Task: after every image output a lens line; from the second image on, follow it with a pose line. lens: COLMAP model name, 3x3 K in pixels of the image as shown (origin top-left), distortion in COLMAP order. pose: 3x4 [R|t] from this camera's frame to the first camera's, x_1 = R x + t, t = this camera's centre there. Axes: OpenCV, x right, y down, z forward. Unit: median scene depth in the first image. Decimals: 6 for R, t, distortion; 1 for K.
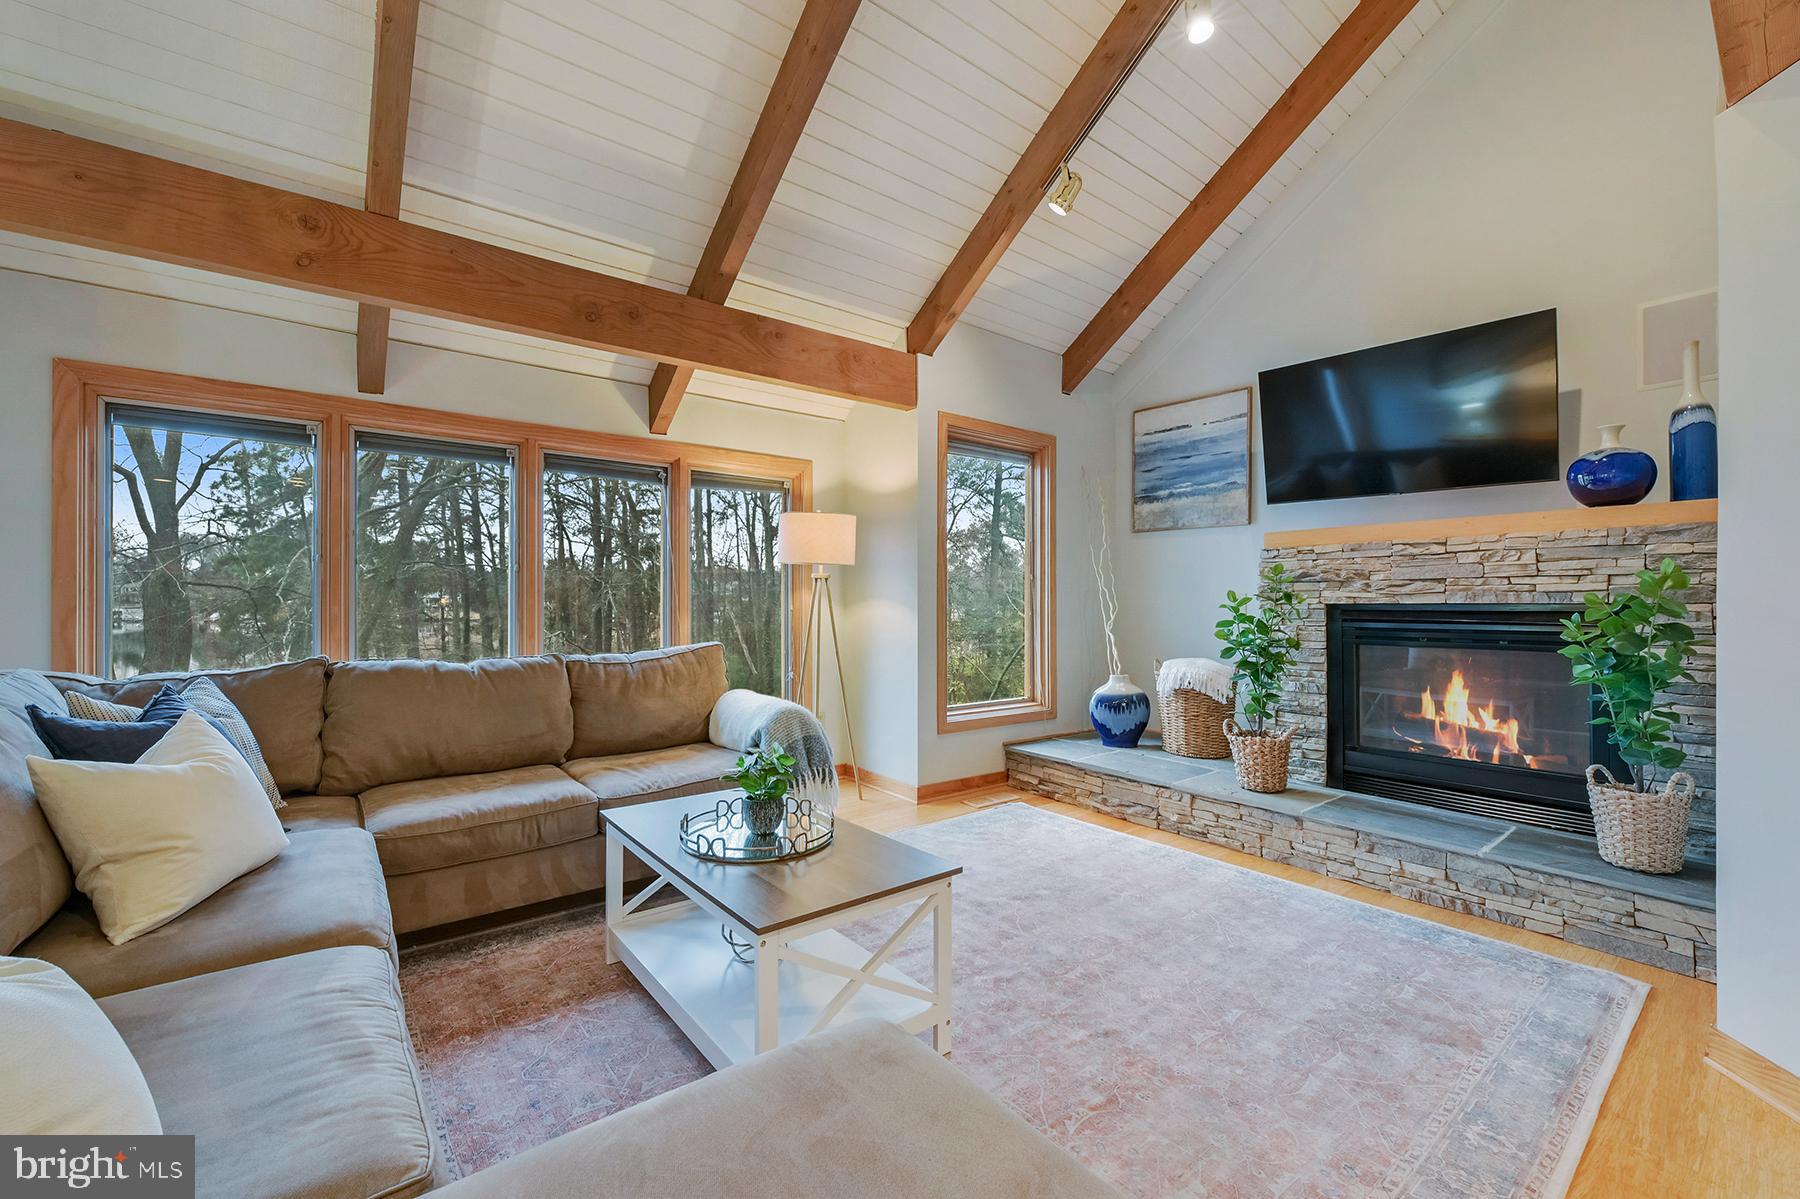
lens RADIAL K [[765.7, 0, 900.0], [0, 765.7, 599.5], [0, 0, 1]] dist [0.016291, 0.000126]
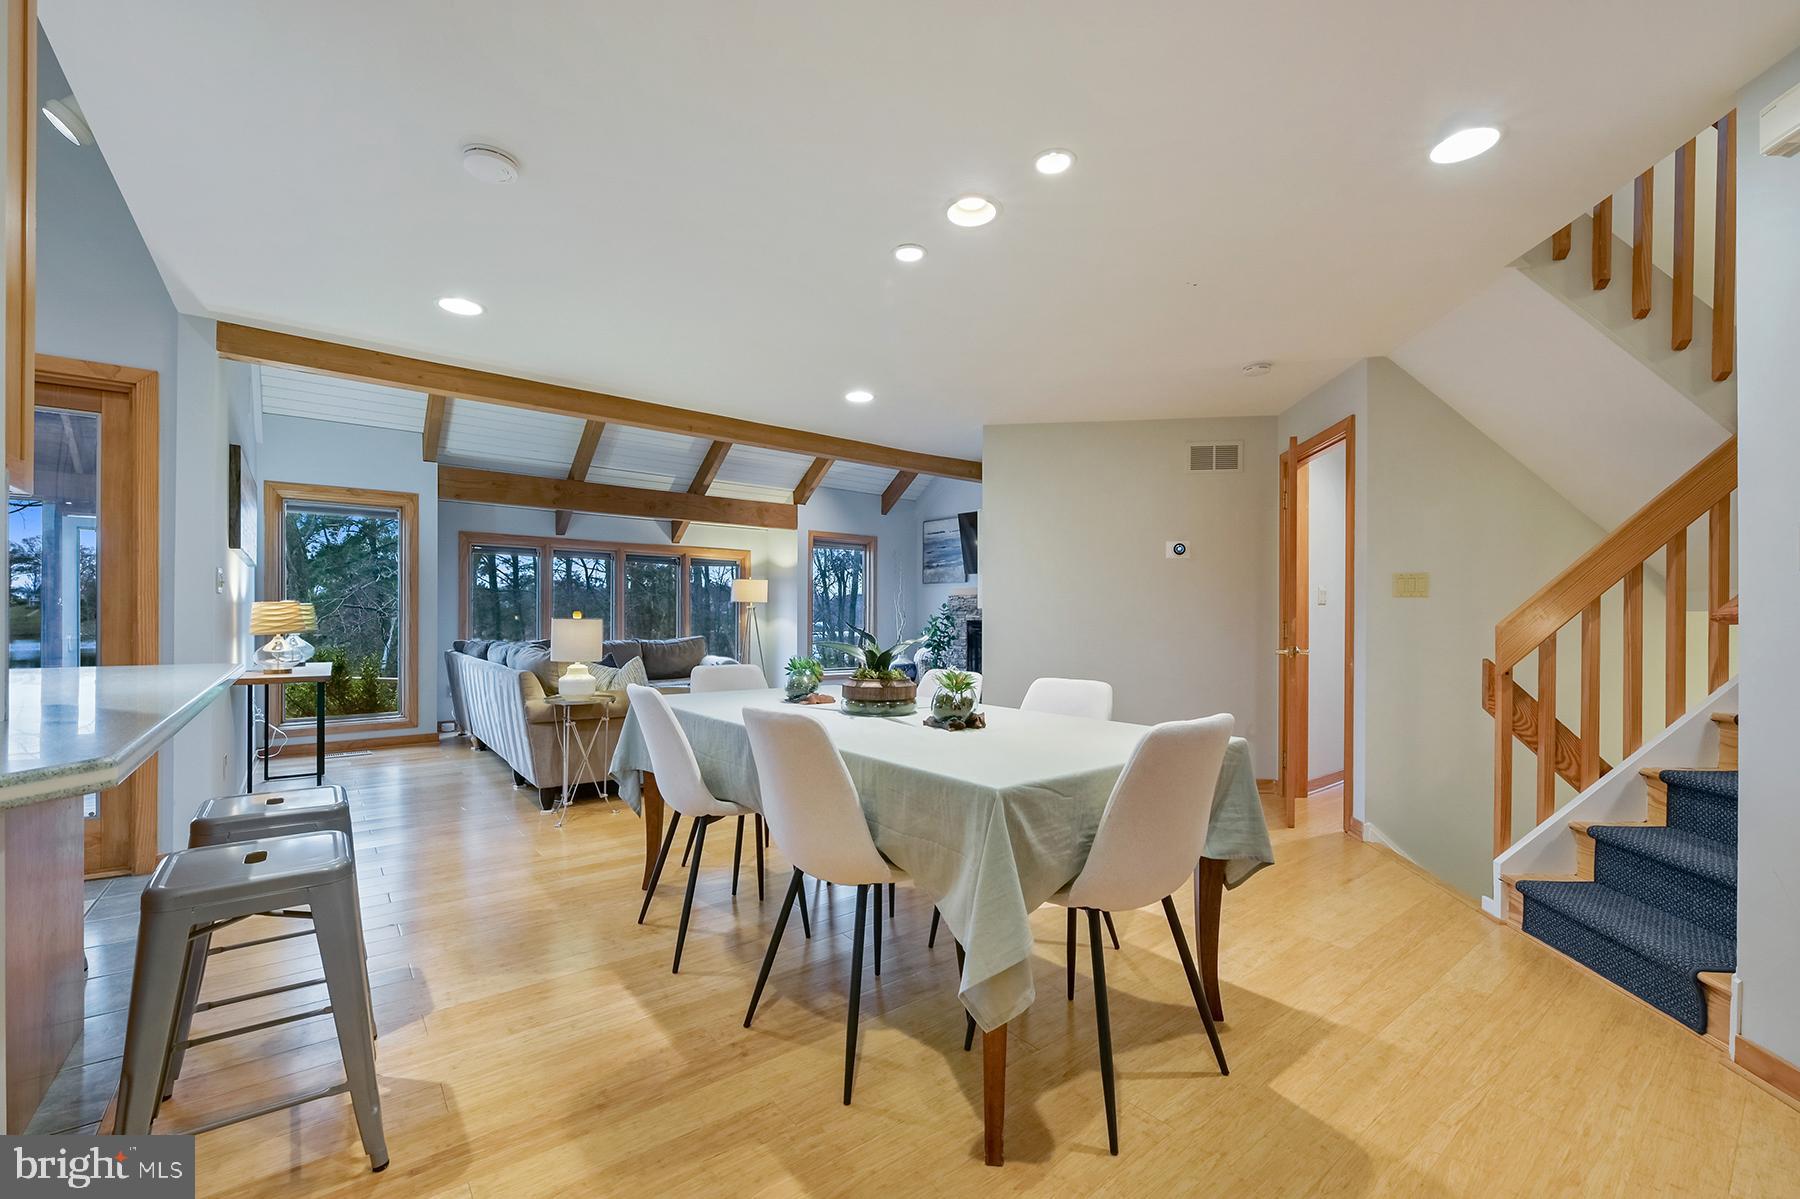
lens RADIAL K [[770.5, 0, 933.9], [0, 770.5, 601.8], [0, 0, 1]] dist [0.000833, 0.000157]
pose [[0.999062, -0.003279, 0.043177, 0.331314], [0.004407, 0.999651, -0.026061, 0.009533], [-0.043076, 0.026227, 0.998727, -1.243304]]
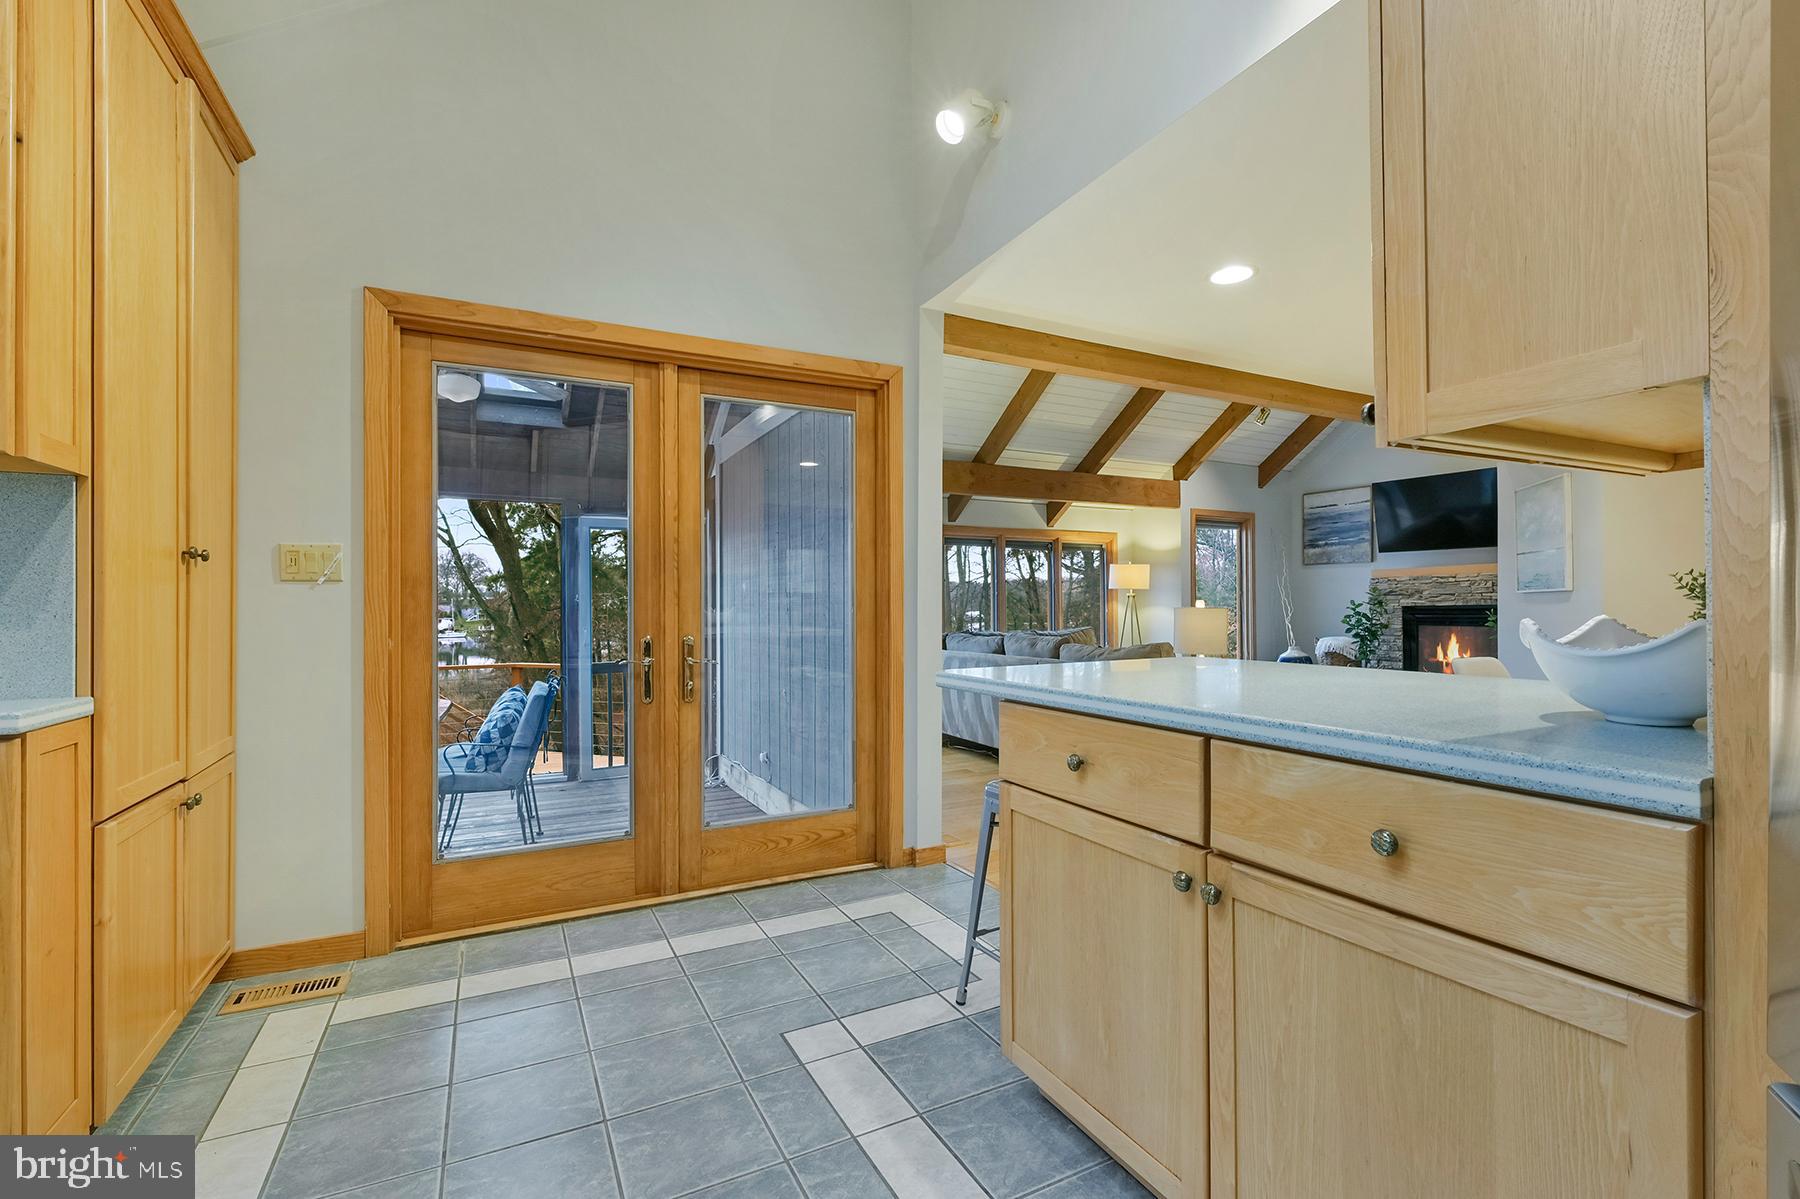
lens RADIAL K [[823.4, 0, 906.1], [0, 823.4, 602.0], [0, 0, 1]] dist [0.019447, -0.000613]
pose [[0.983338, -0.010938, -0.181457, -0.306226], [0.009425, 0.999913, -0.009199, 0.002256], [0.181542, 0.007335, 0.983356, -1.278181]]
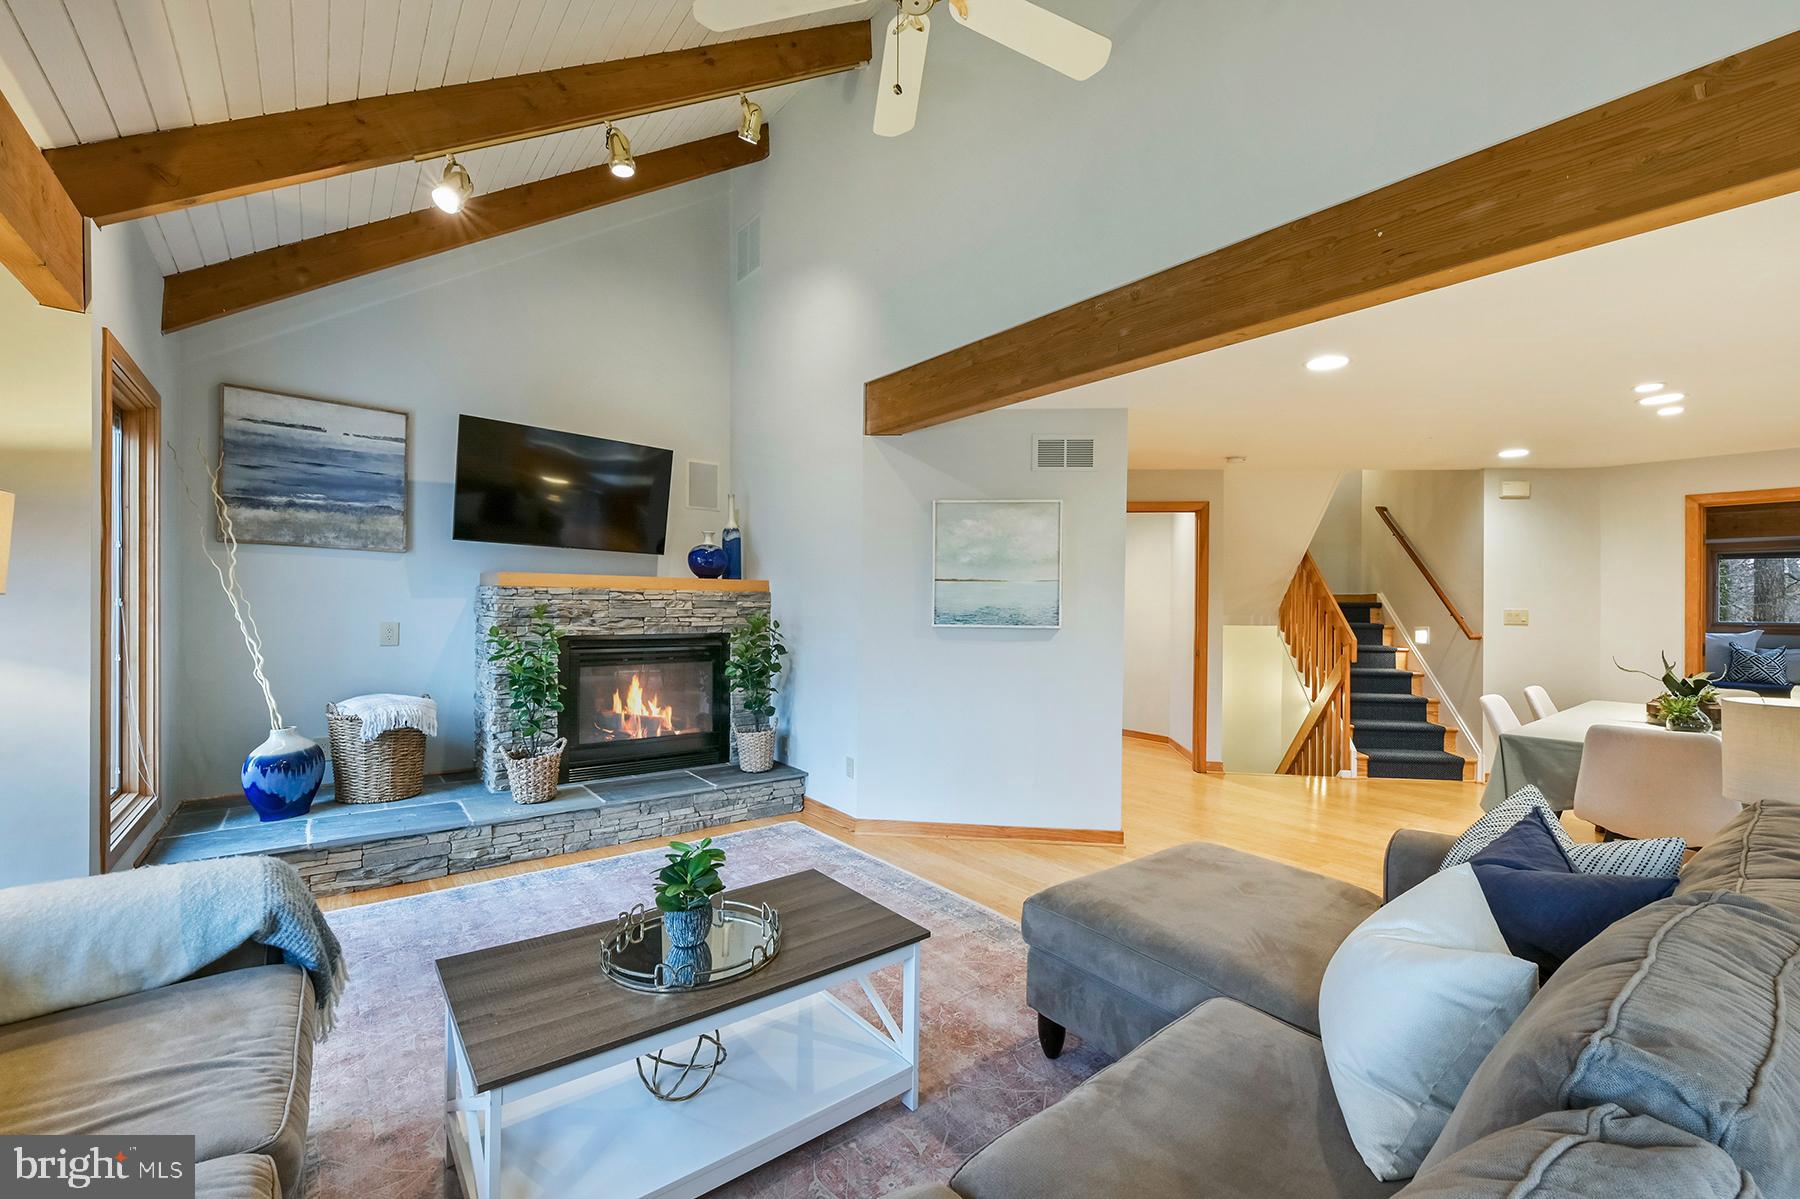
lens RADIAL K [[737.5, 0, 899.2], [0, 737.5, 604.4], [0, 0, 1]] dist [0.000844, -0.000035]
pose [[-0.009627, 0.000863, 0.999953, -0.587135], [-0.019000, 0.999819, -0.001046, -0.049920], [-0.999773, -0.019009, -0.009609, 0.441702]]
